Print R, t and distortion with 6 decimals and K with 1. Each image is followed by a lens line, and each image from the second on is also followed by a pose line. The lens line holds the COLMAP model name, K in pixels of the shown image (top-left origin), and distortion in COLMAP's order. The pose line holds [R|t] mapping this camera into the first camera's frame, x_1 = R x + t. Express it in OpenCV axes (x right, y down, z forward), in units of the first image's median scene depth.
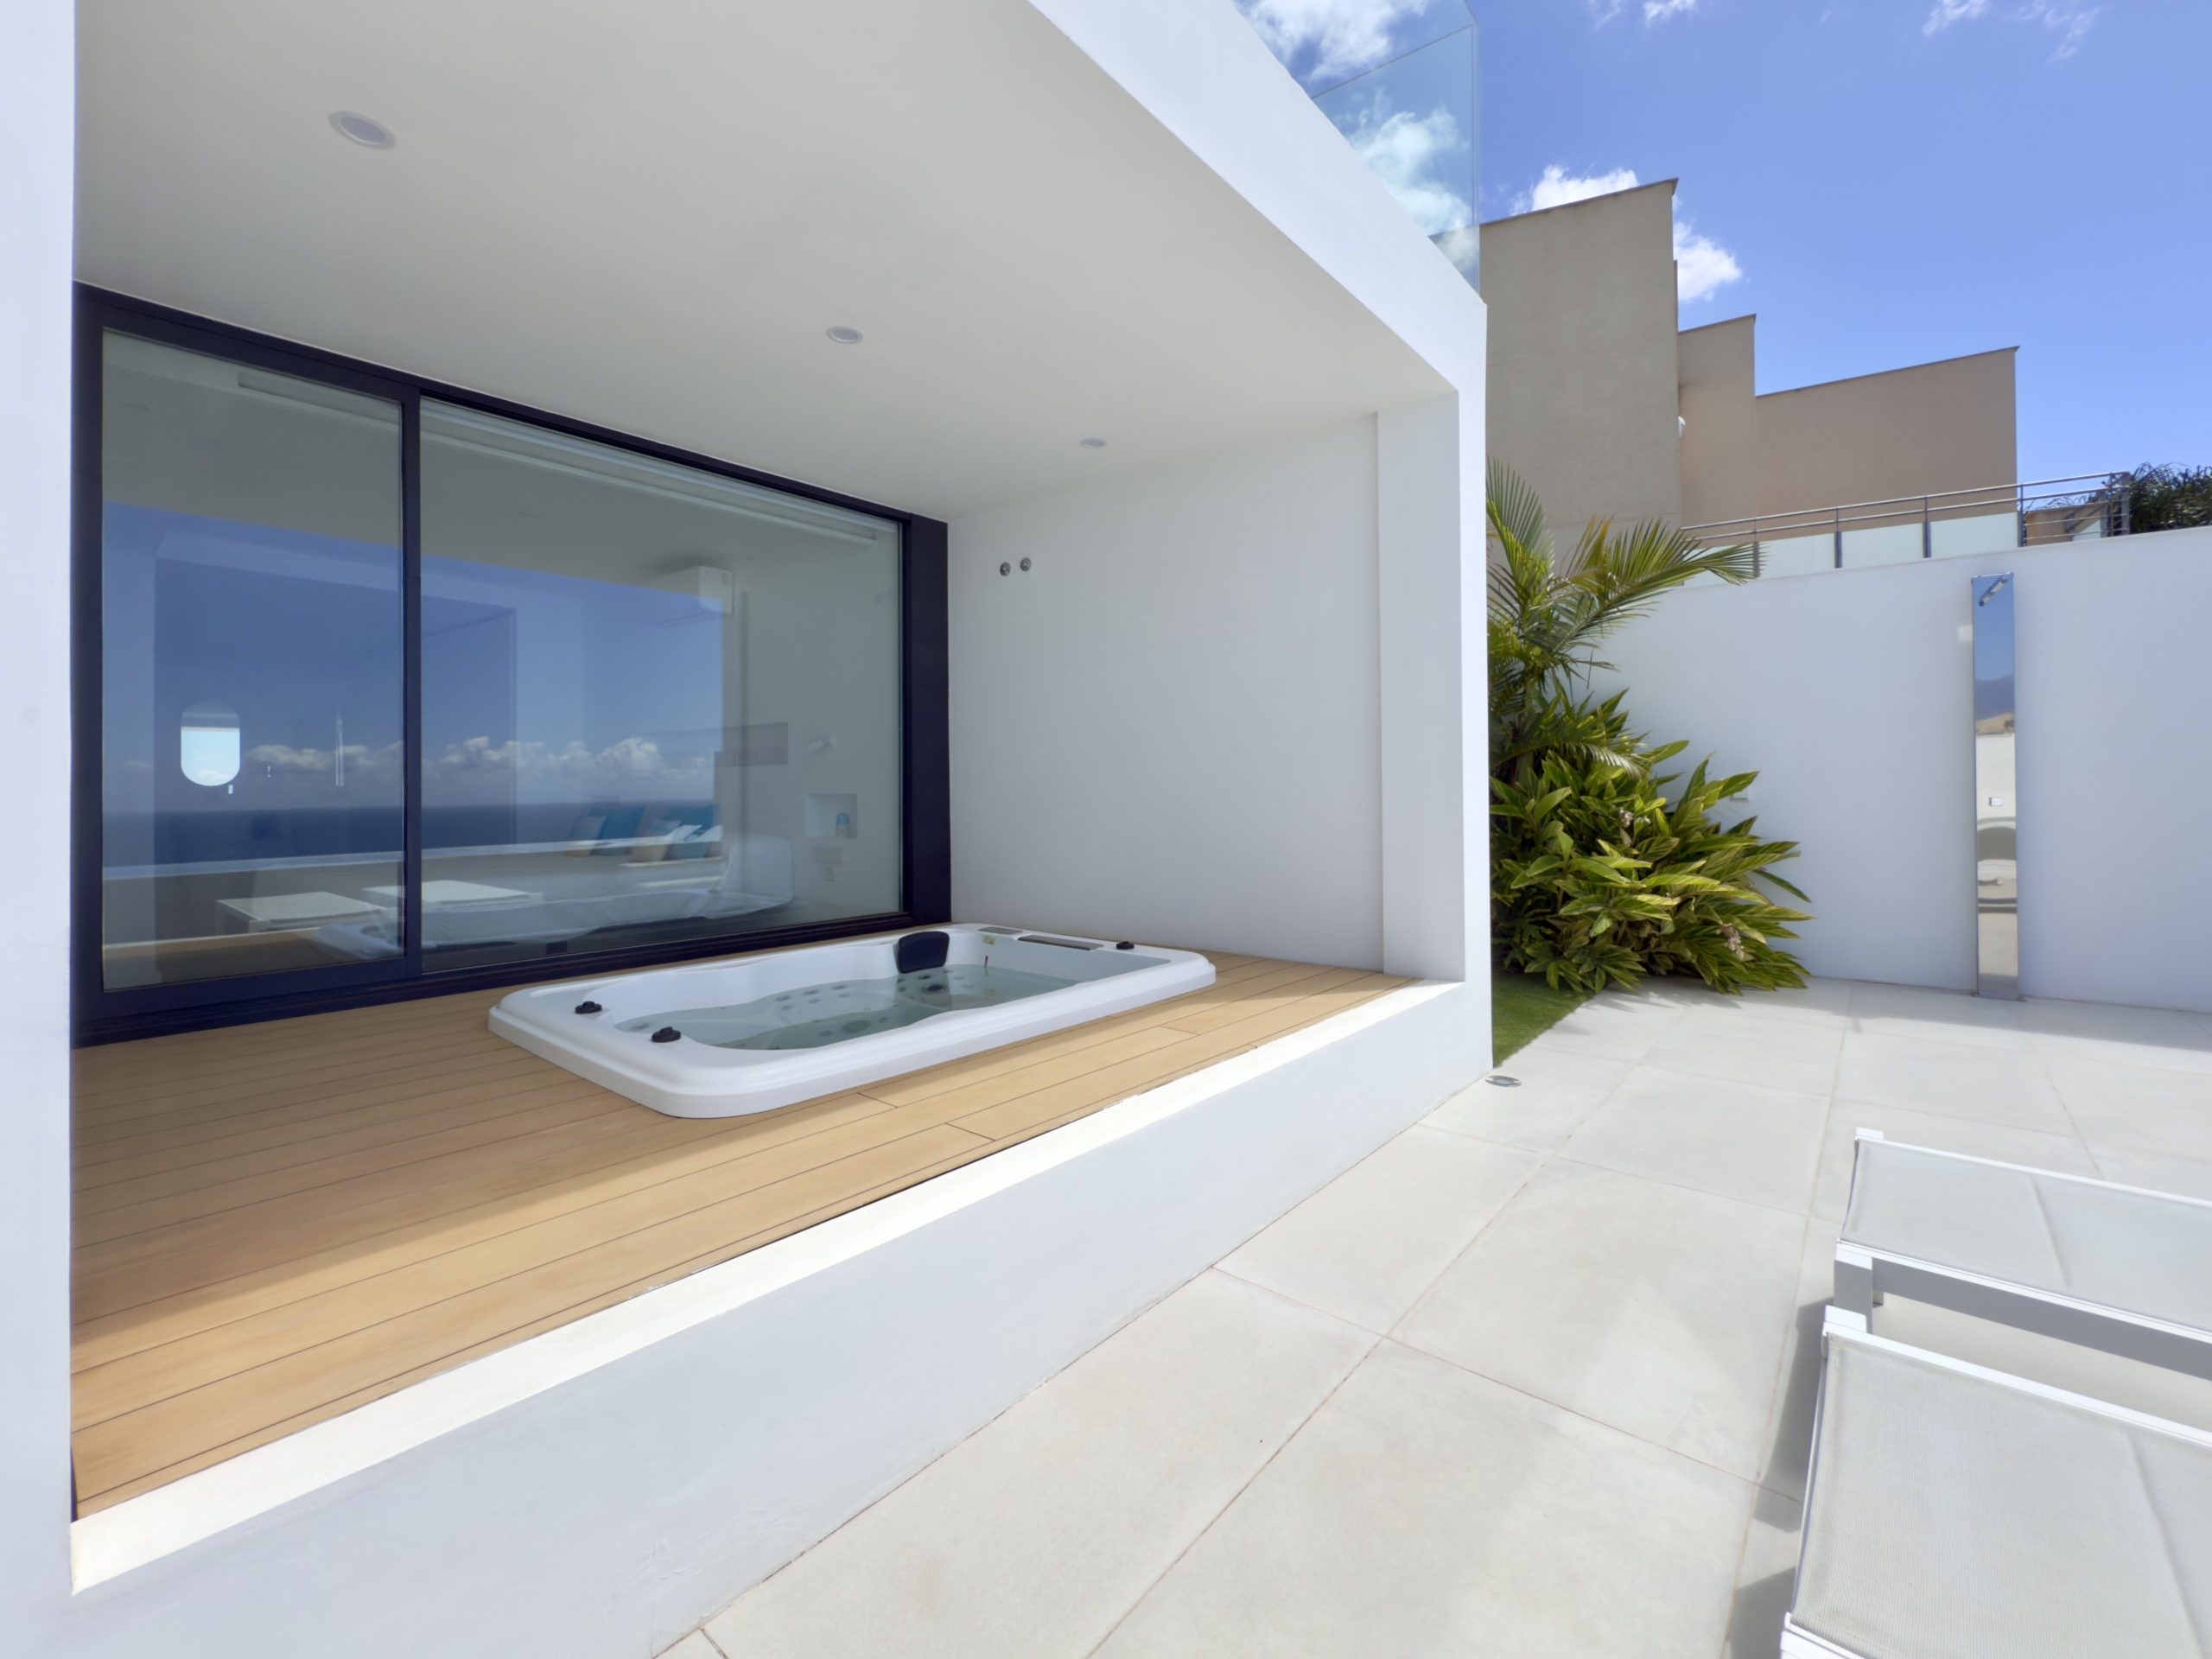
lens RADIAL K [[903.2, 0, 1115.2], [0, 903.2, 784.6], [0, 0, 1]] dist [0.012933, -0.004989]
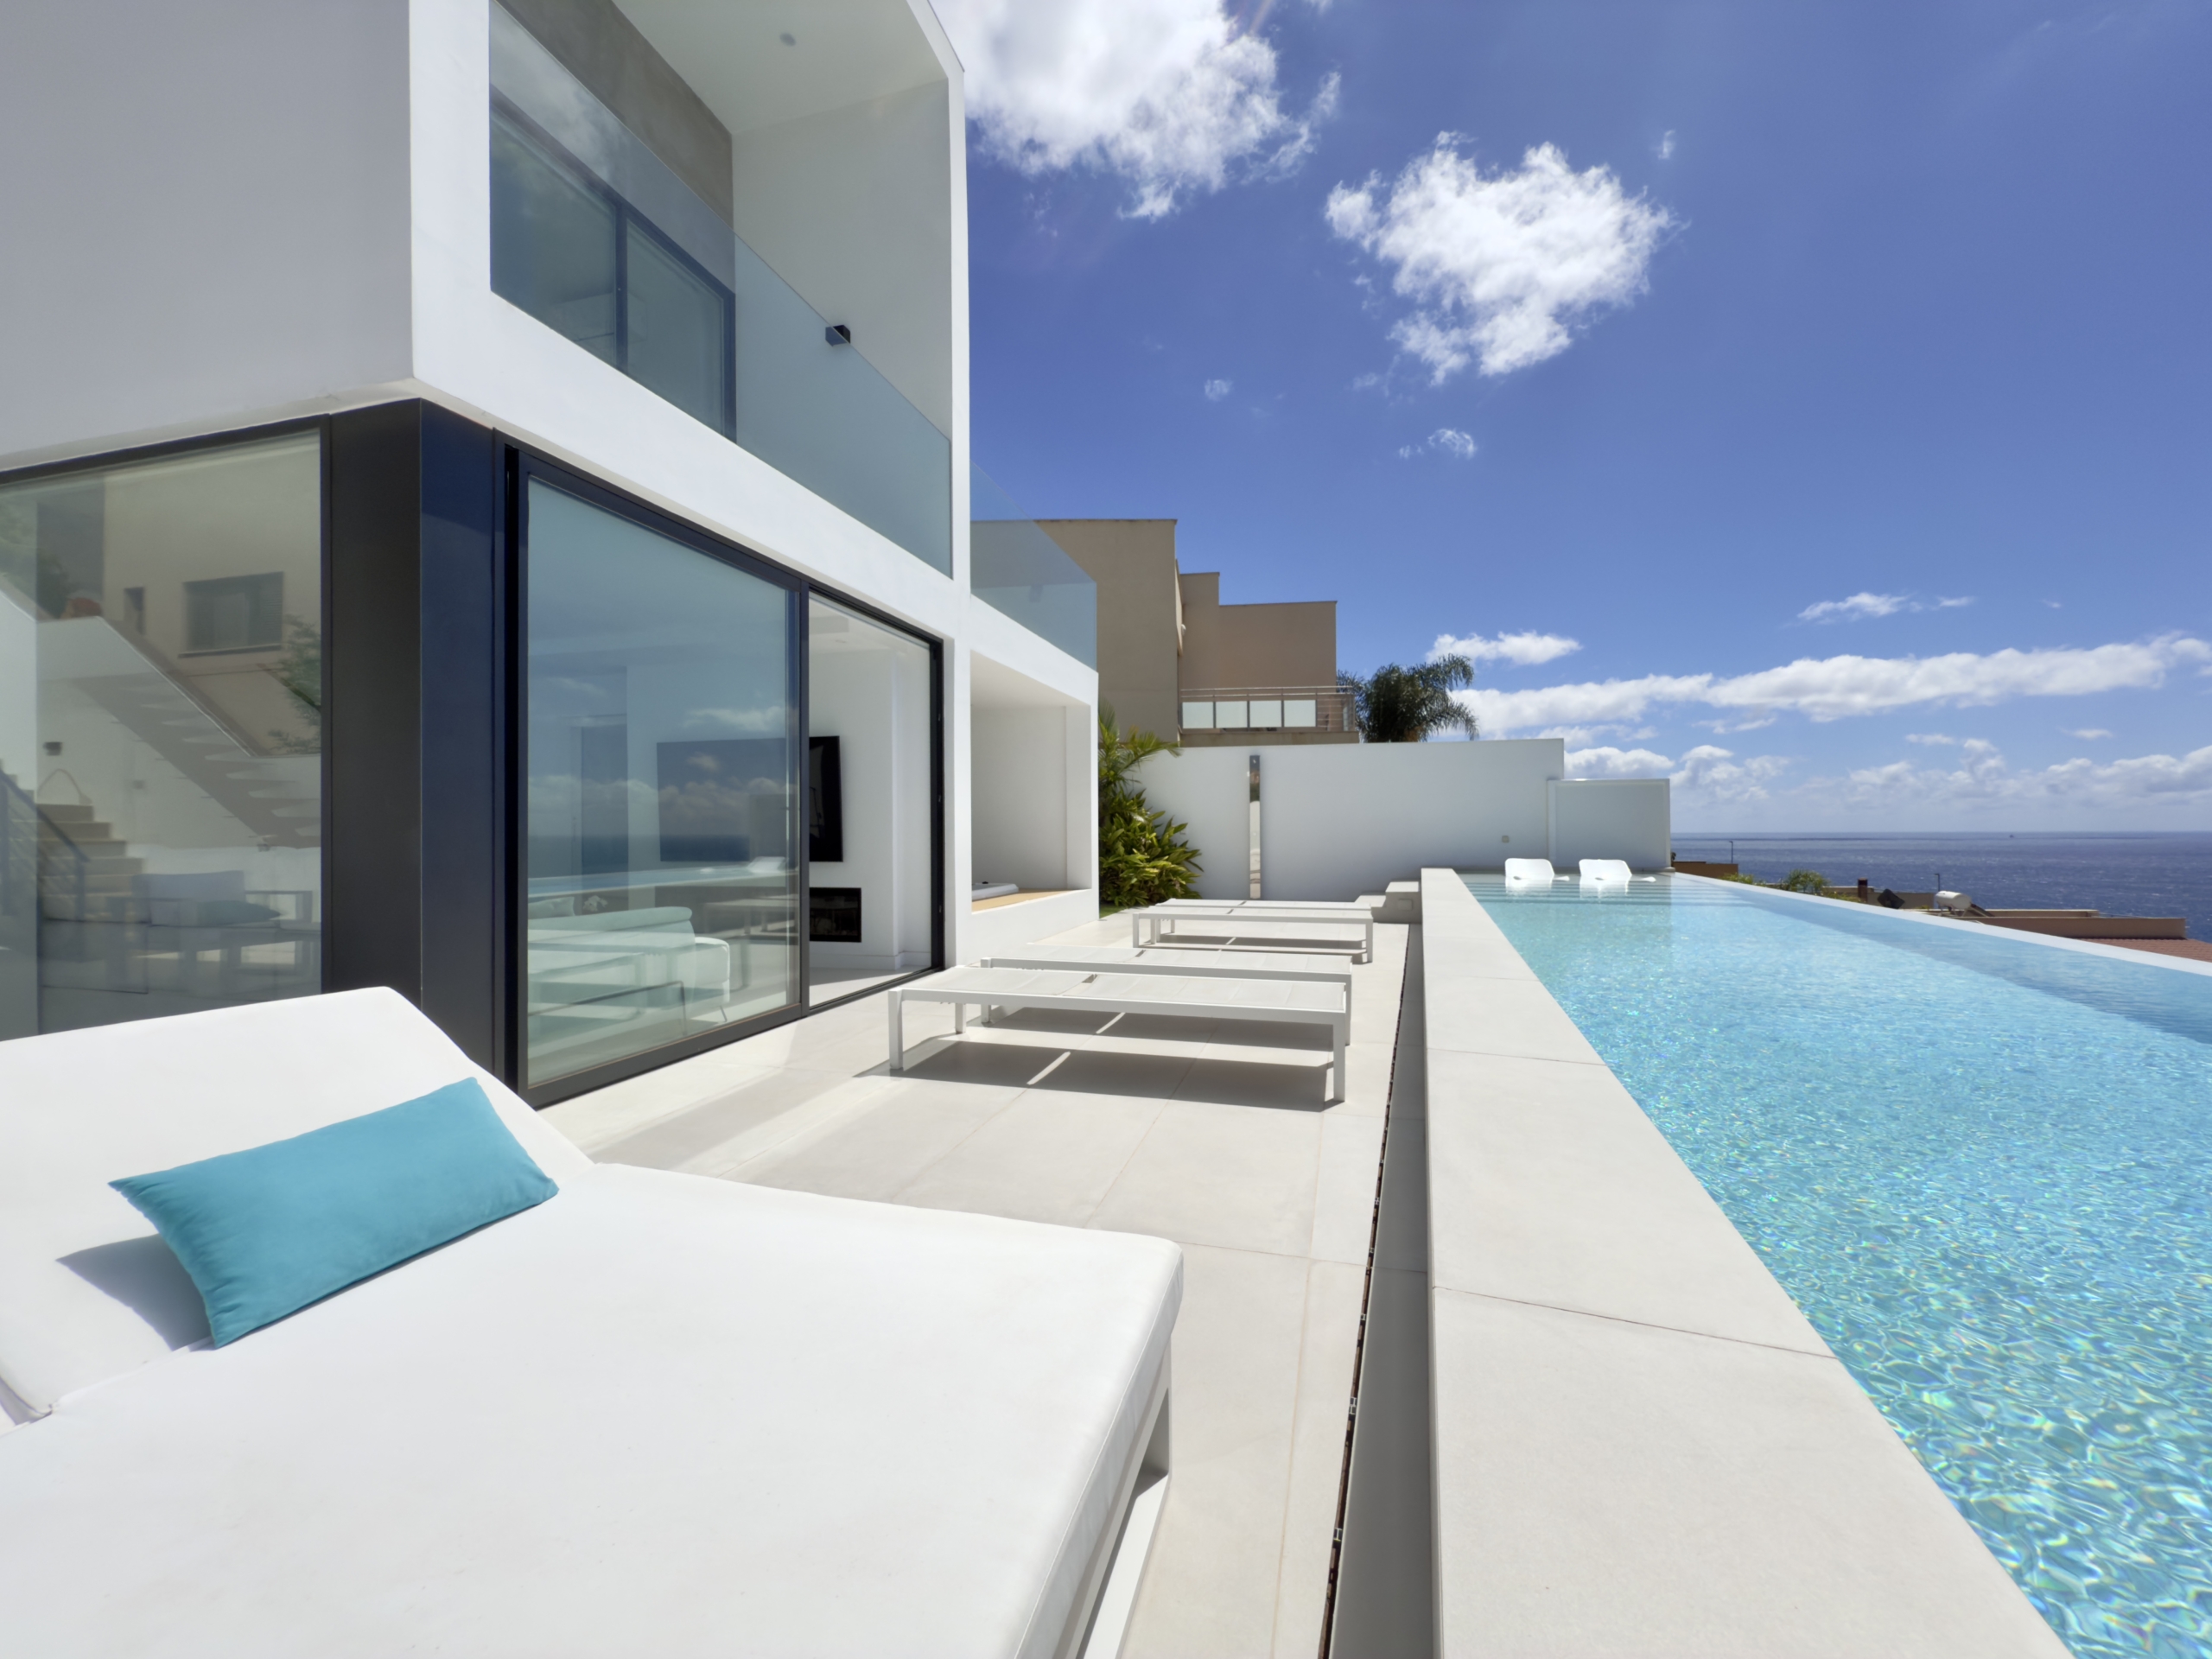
lens RADIAL K [[903.2, 0, 1105.8], [0, 903.2, 827.8], [0, 0, 1]] dist [0.012933, -0.004989]
pose [[0.908068, 0.003472, 0.418808, -0.620122], [-0.007429, 0.999942, 0.007817, -0.018982], [-0.418757, -0.010210, 0.908041, -1.311422]]
